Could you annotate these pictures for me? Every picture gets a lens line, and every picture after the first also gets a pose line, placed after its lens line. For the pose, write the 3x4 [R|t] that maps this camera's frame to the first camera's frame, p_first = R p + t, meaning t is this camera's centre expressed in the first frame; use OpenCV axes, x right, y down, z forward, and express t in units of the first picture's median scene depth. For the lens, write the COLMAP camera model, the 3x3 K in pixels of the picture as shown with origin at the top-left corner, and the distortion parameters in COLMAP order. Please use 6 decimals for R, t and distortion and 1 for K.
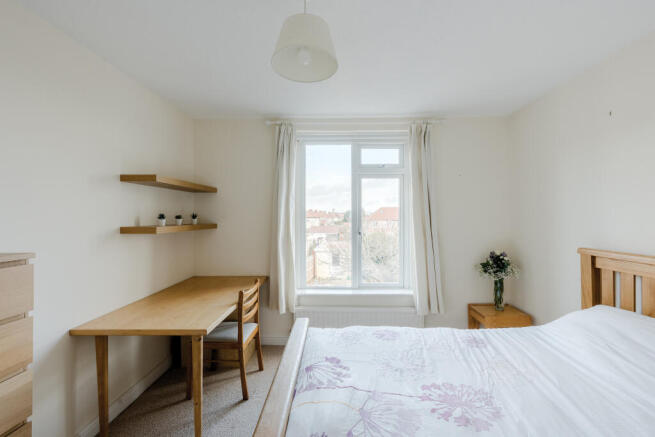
lens RADIAL K [[309.2, 0, 327.2], [0, 309.2, 217.6], [0, 0, 1]] dist [-0.008844, 0.000517]
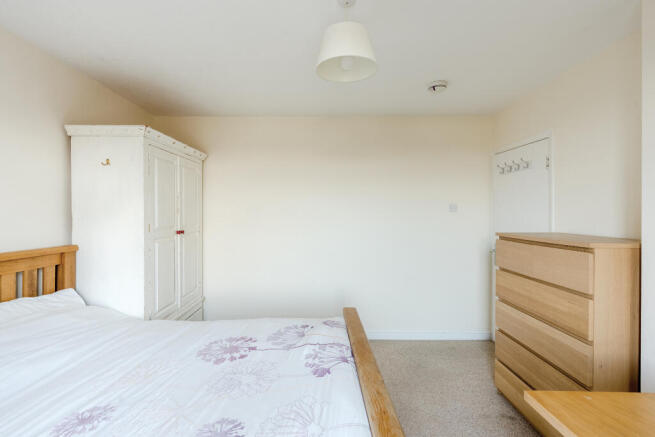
lens RADIAL K [[309.2, 0, 327.5], [0, 309.2, 215.6], [0, 0, 1]] dist [-0.008844, 0.000517]
pose [[-0.999191, 0.004315, -0.039983, 0.038874], [0.004077, 0.999973, 0.006041, 0.003151], [0.040008, 0.005873, -0.999182, 2.082367]]
